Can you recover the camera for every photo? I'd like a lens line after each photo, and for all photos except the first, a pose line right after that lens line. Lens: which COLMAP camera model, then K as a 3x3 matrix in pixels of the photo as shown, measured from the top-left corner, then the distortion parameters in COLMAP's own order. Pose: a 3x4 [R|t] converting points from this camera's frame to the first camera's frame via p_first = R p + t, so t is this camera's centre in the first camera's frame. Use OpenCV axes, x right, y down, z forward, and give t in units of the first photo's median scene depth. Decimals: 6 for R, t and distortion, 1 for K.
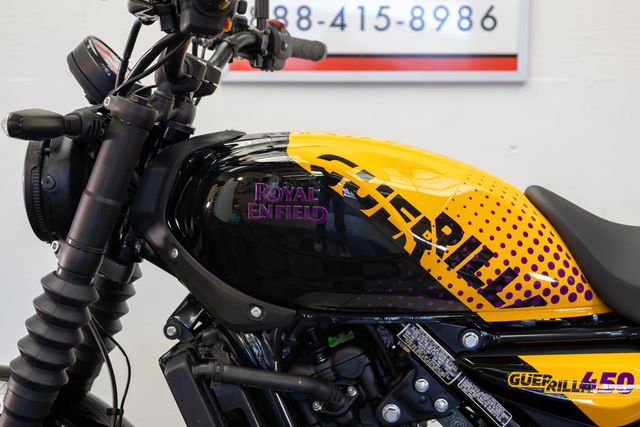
lens RADIAL K [[933.5, 0, 320.0], [0, 933.5, 213.5], [0, 0, 1]] dist [0.015341, 0.036316]
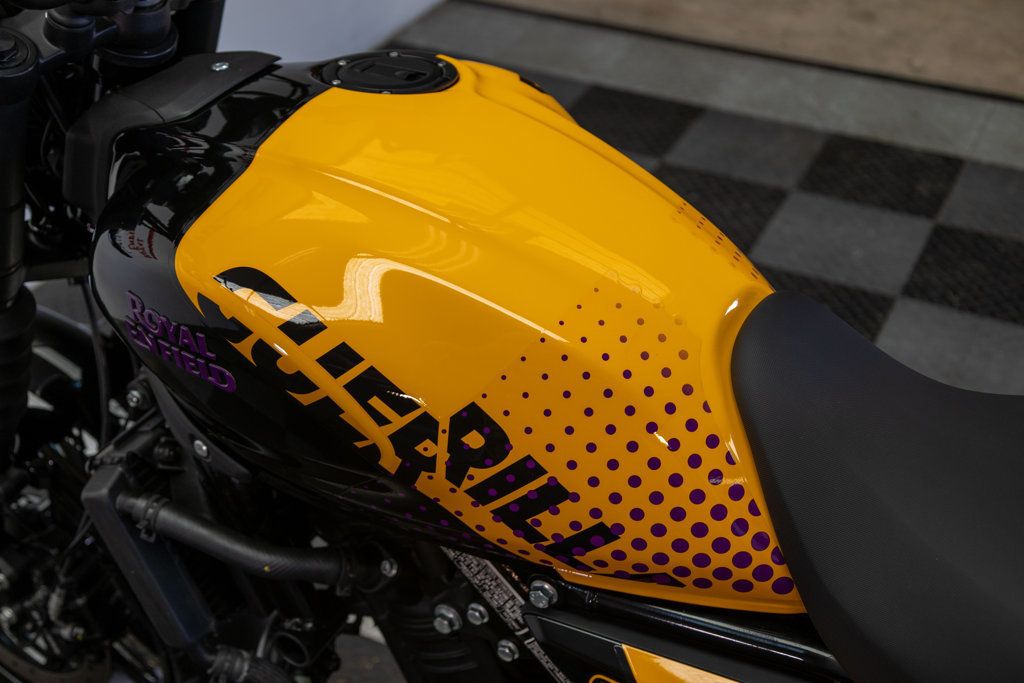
lens RADIAL K [[1383.3, 0, 512.0], [0, 1383.3, 341.5], [0, 0, 1]] dist [-0.002904, 0.003998]
pose [[0.903864, 0.241672, -0.353021, 0.393730], [-0.016723, 0.844493, 0.535306, -0.412158], [0.427492, -0.477940, 0.767348, 0.463658]]
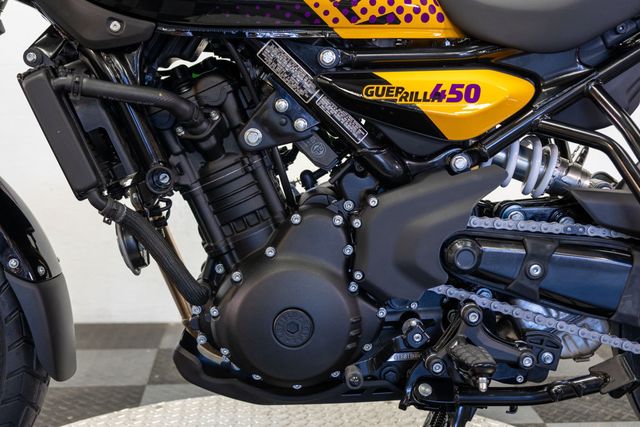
lens RADIAL K [[933.5, 0, 320.0], [0, 933.5, 213.5], [0, 0, 1]] dist [0.015341, 0.036316]
pose [[0.994692, -0.011263, 0.102278, 0.045899], [0.005607, 0.998448, 0.055416, 0.254264], [-0.102744, -0.054548, 0.993211, -0.033461]]
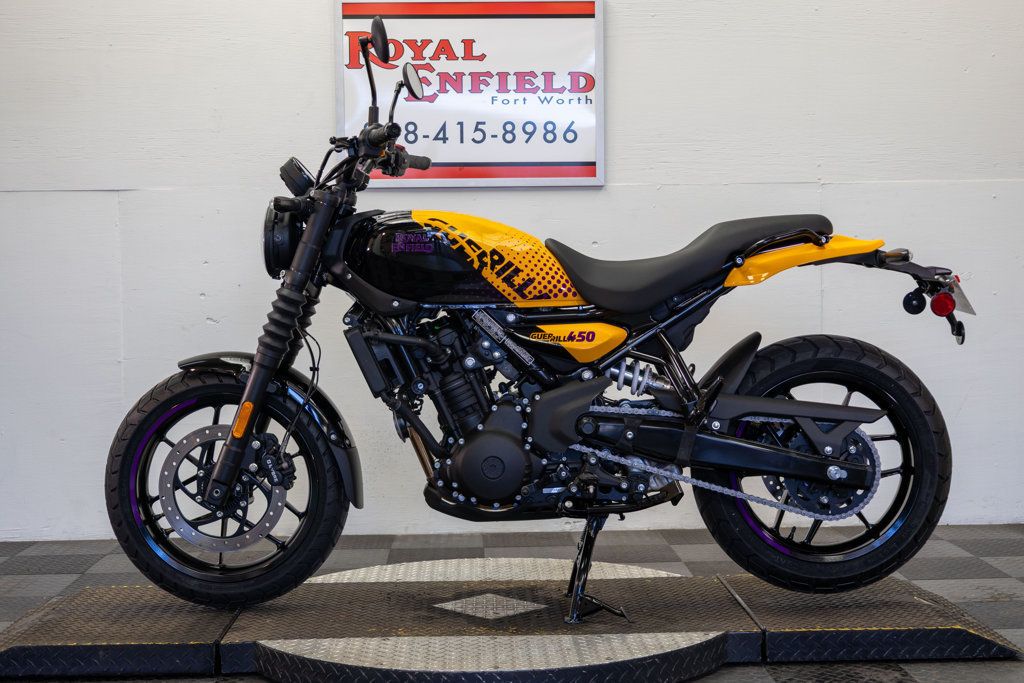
lens RADIAL K [[1493.6, 0, 512.0], [0, 1493.6, 341.5], [0, 0, 1]] dist [0.015341, 0.036316]
pose [[0.998122, -0.015308, 0.059311, -0.014653], [0.018048, 0.998781, -0.045953, 0.324828], [-0.058536, 0.046937, 0.997181, -2.005200]]
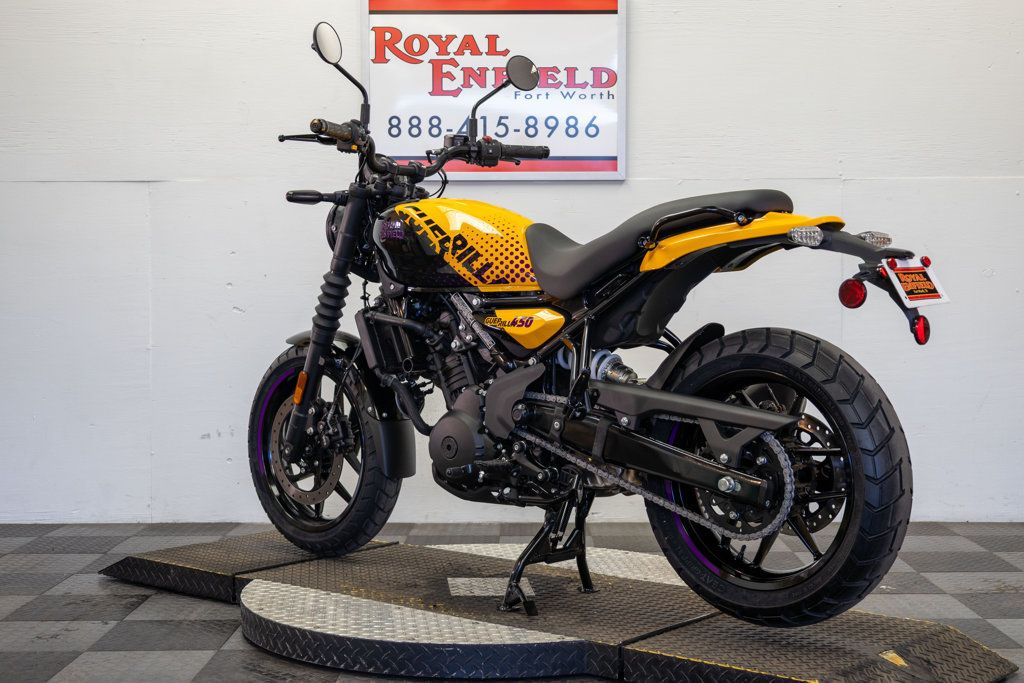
lens RADIAL K [[1493.6, 0, 512.0], [0, 1493.6, 341.5], [0, 0, 1]] dist [0.015341, 0.036316]
pose [[0.787547, 0.018700, -0.615970, 2.115379], [-0.049483, 0.998231, -0.032961, 0.316470], [0.614264, 0.056439, 0.787079, -1.355202]]
